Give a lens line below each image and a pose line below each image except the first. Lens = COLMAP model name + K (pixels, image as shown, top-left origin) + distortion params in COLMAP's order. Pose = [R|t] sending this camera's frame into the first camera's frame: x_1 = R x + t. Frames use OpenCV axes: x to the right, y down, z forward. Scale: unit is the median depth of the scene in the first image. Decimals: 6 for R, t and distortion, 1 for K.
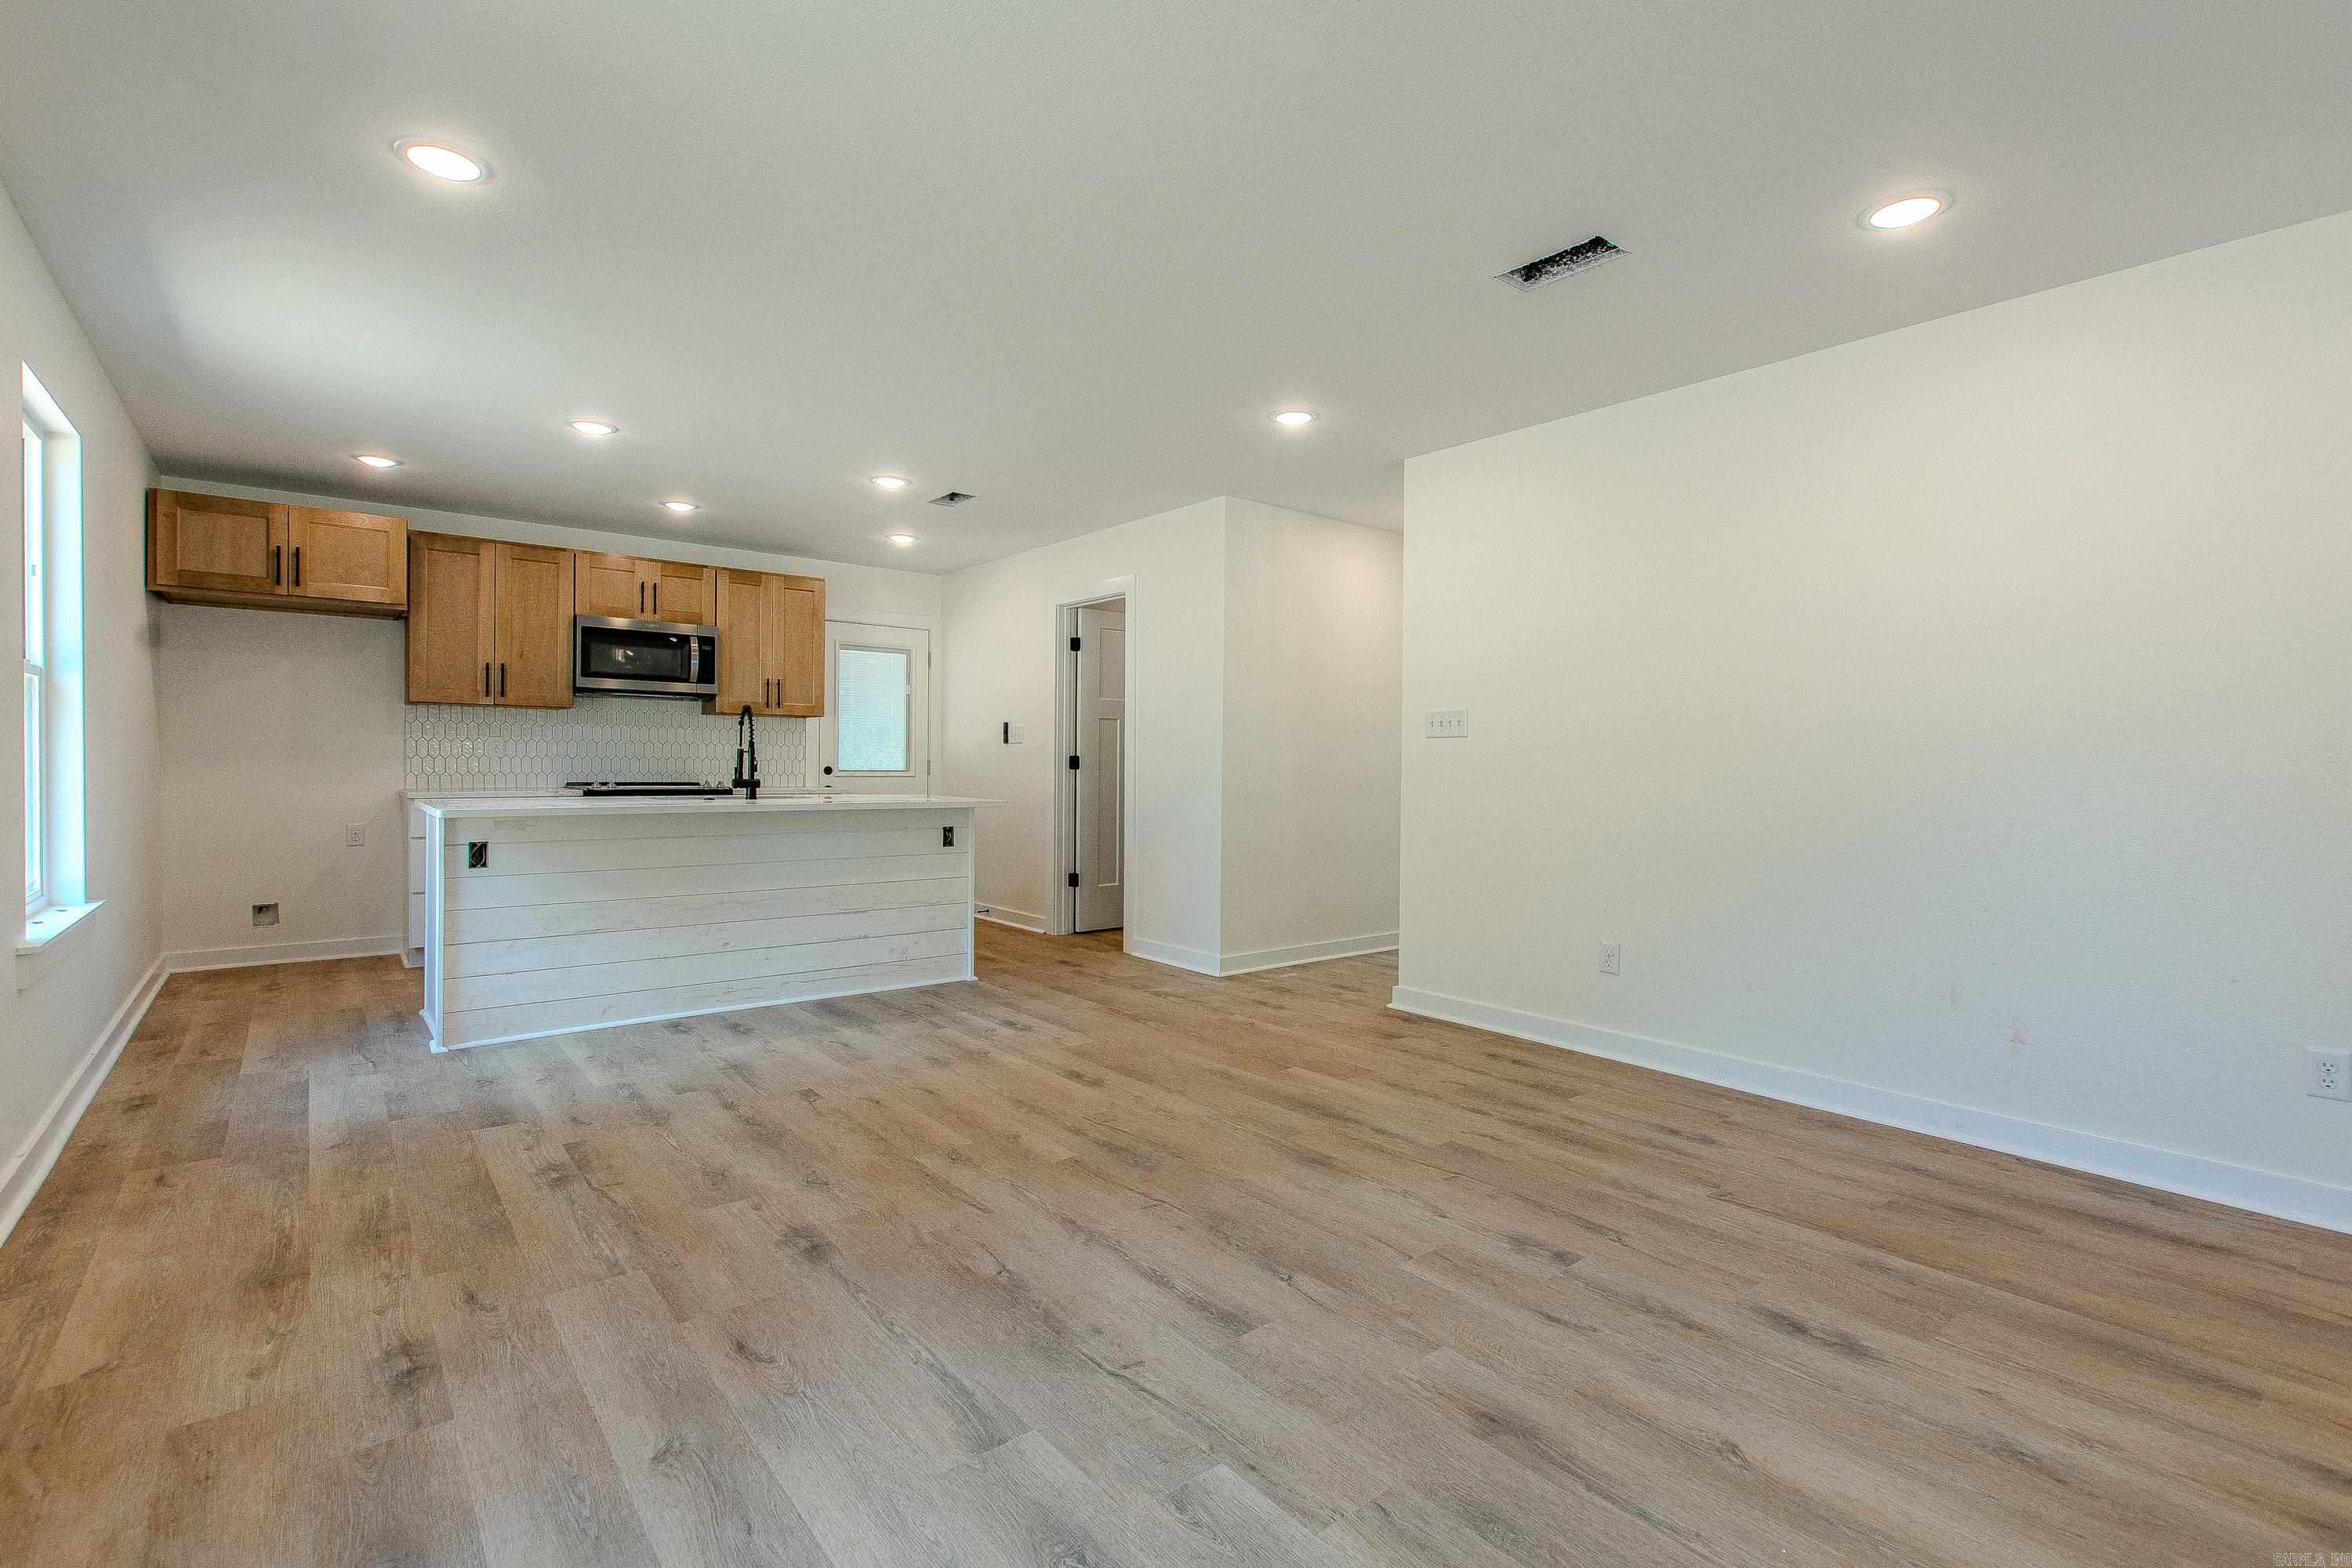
lens RADIAL K [[1068.9, 0, 1175.8], [0, 1068.9, 774.2], [0, 0, 1]] dist [0.002008, -0.000918]
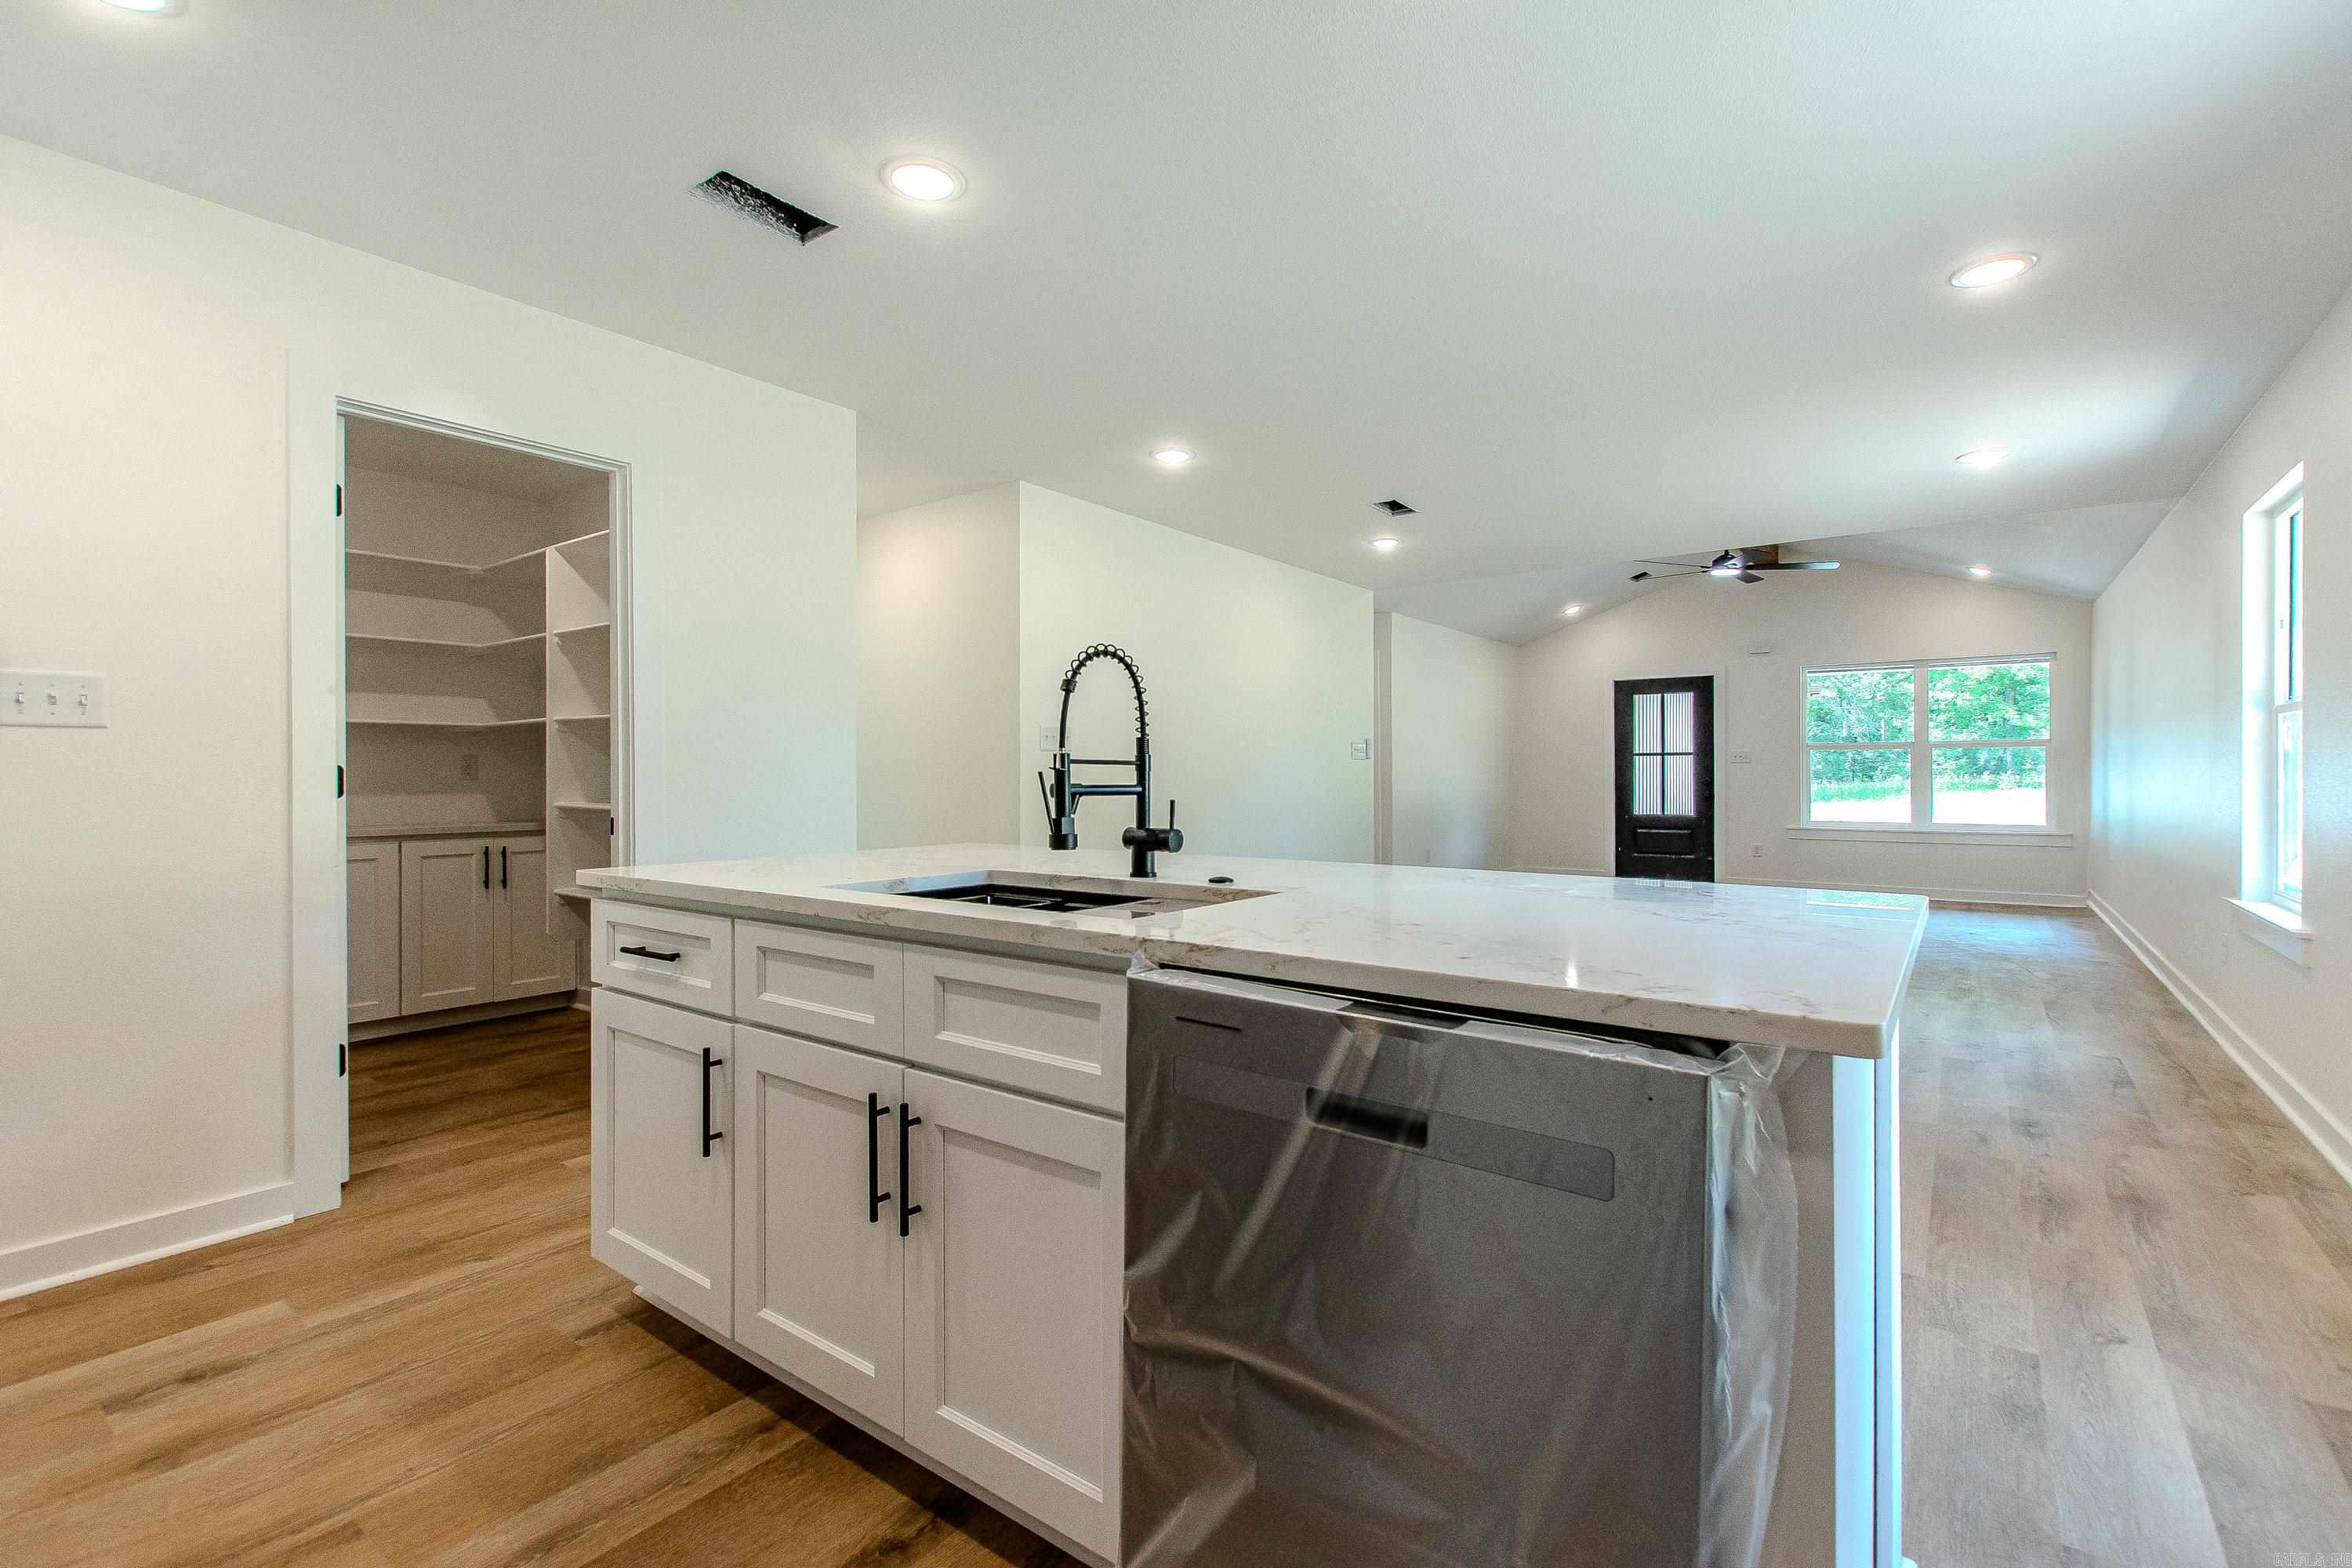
lens RADIAL K [[1047.7, 0, 1186.3], [0, 1047.7, 776.0], [0, 0, 1]] dist [0.000089, -0.001155]
pose [[-0.248378, -0.011394, 0.968596, -0.764086], [0.010584, 0.999839, 0.014476, -0.020637], [-0.968605, 0.013847, -0.248217, 1.037705]]
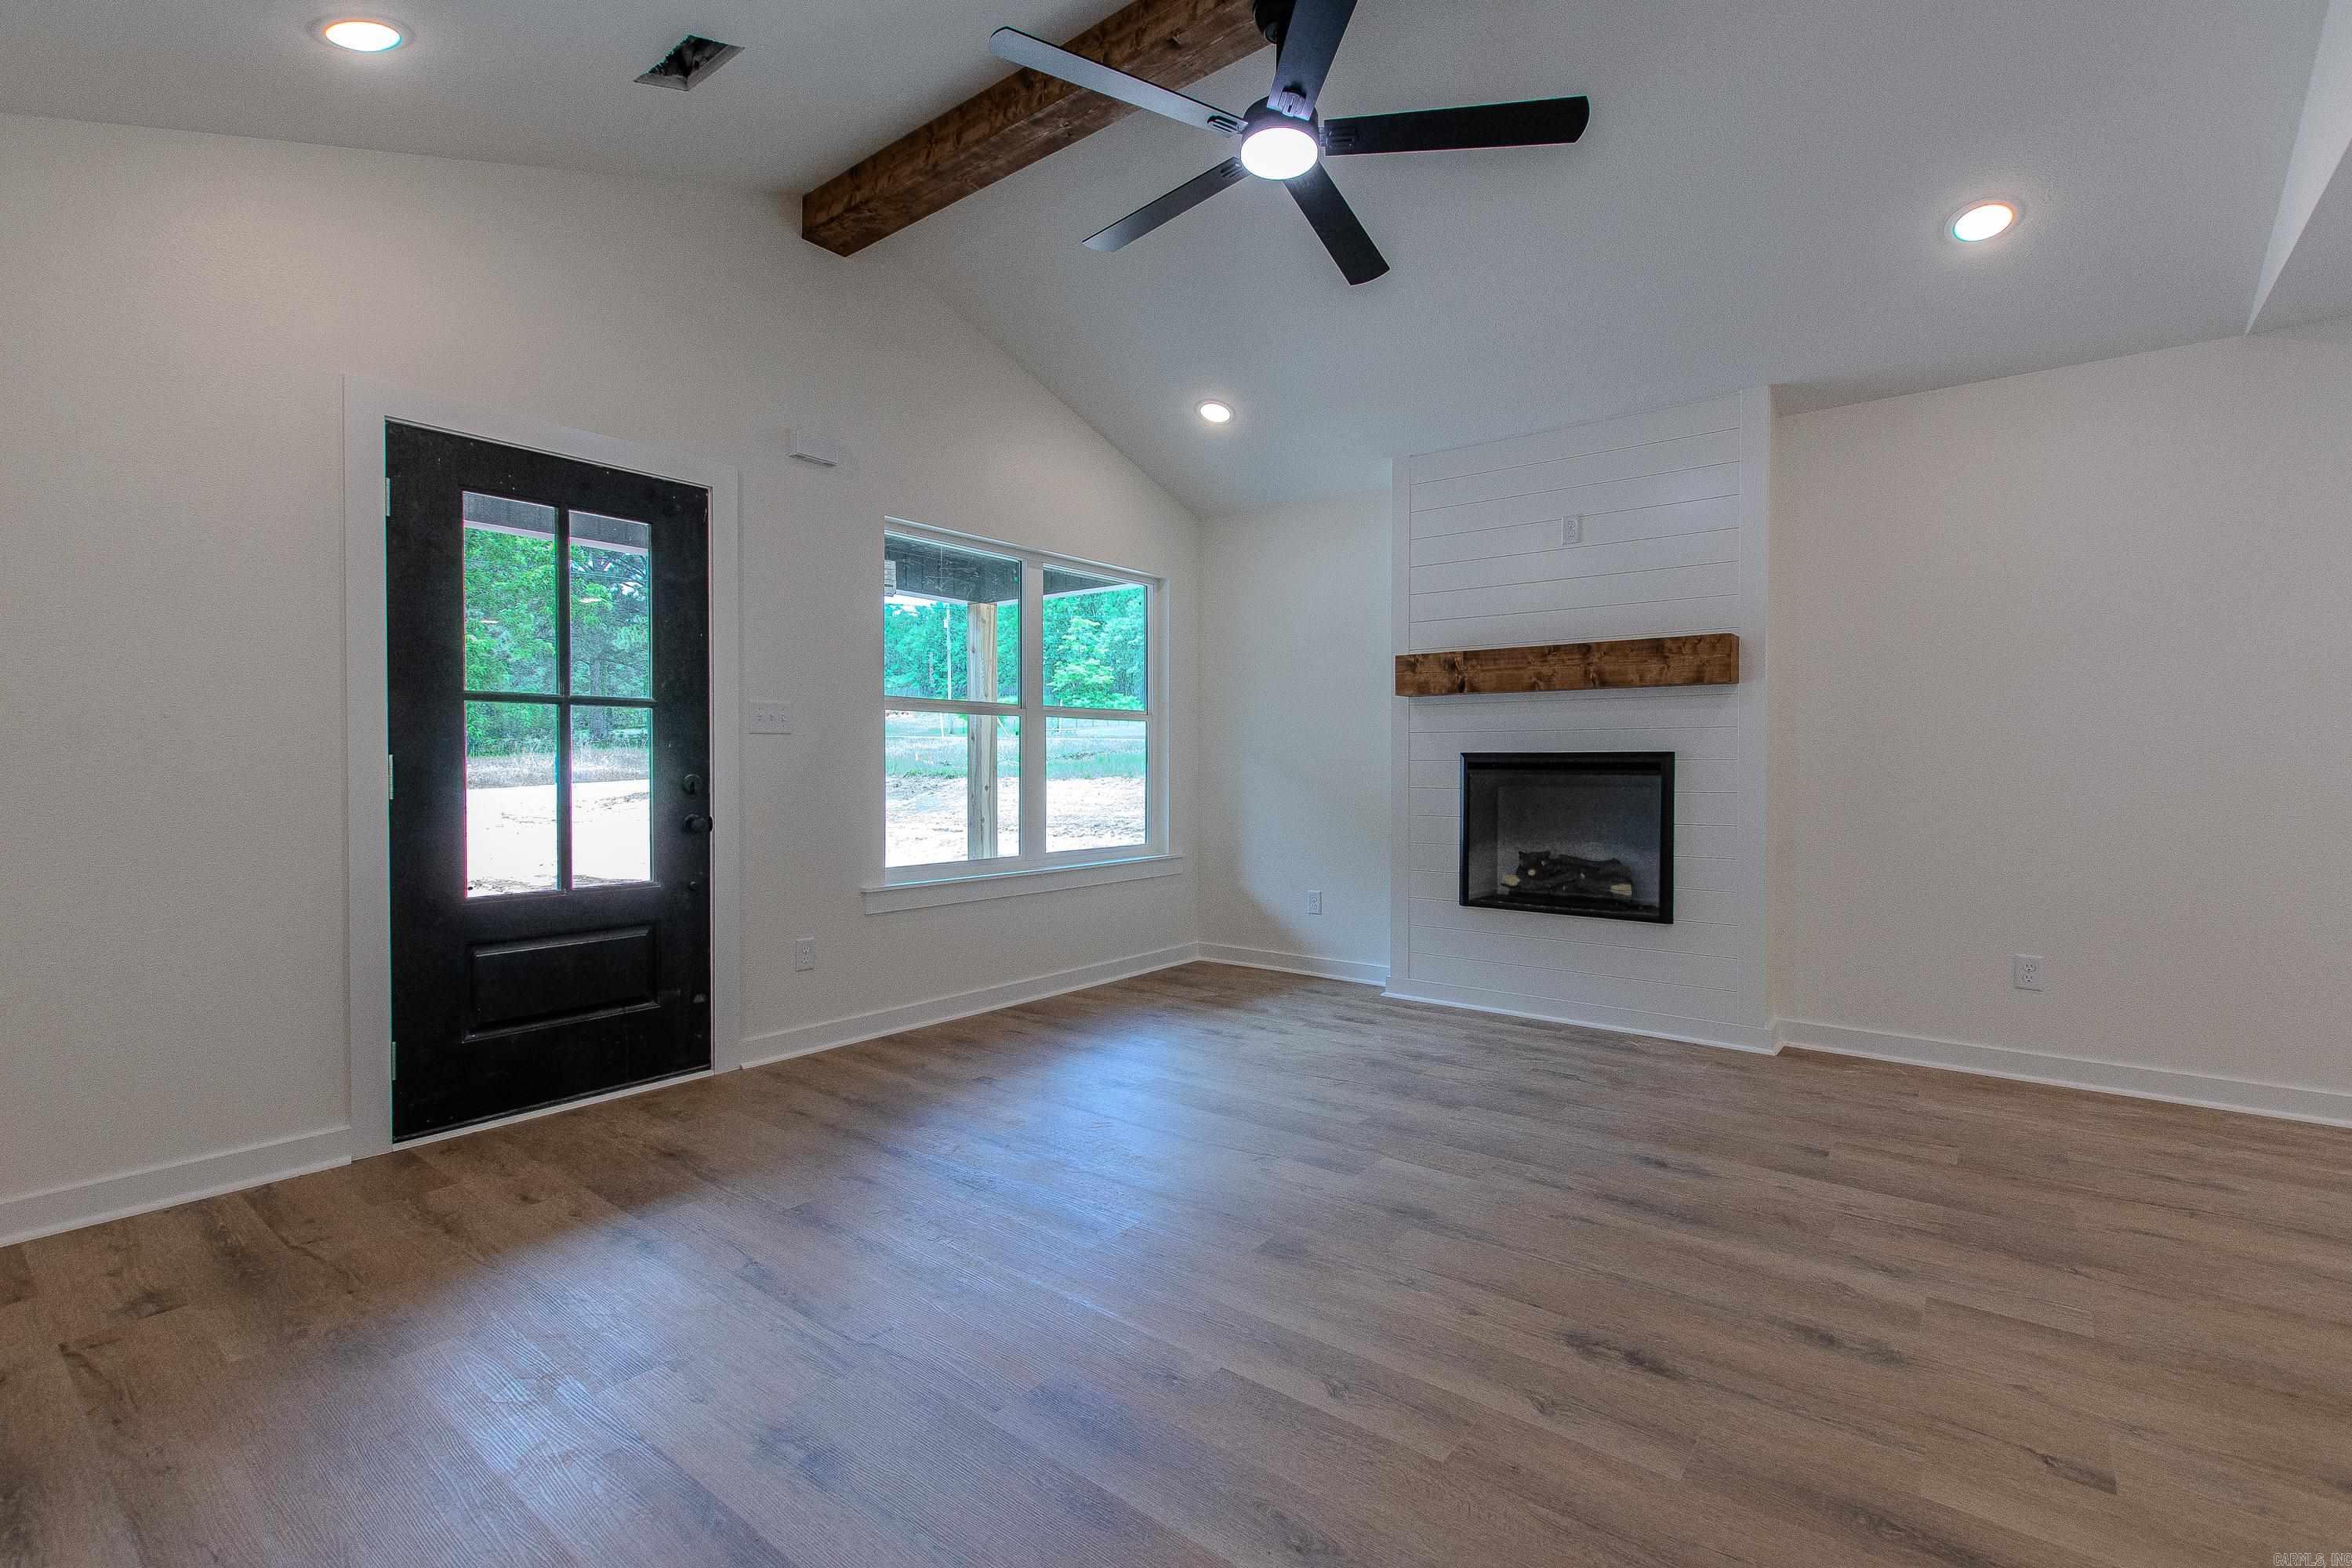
lens RADIAL K [[1040.7, 0, 1197.1], [0, 1040.7, 775.7], [0, 0, 1]] dist [-0.002770, -0.000748]
pose [[-0.974648, -0.009671, -0.223533, 0.761749], [-0.014425, 0.999703, 0.019646, 0.004844], [0.223277, 0.022372, -0.974498, 0.336990]]
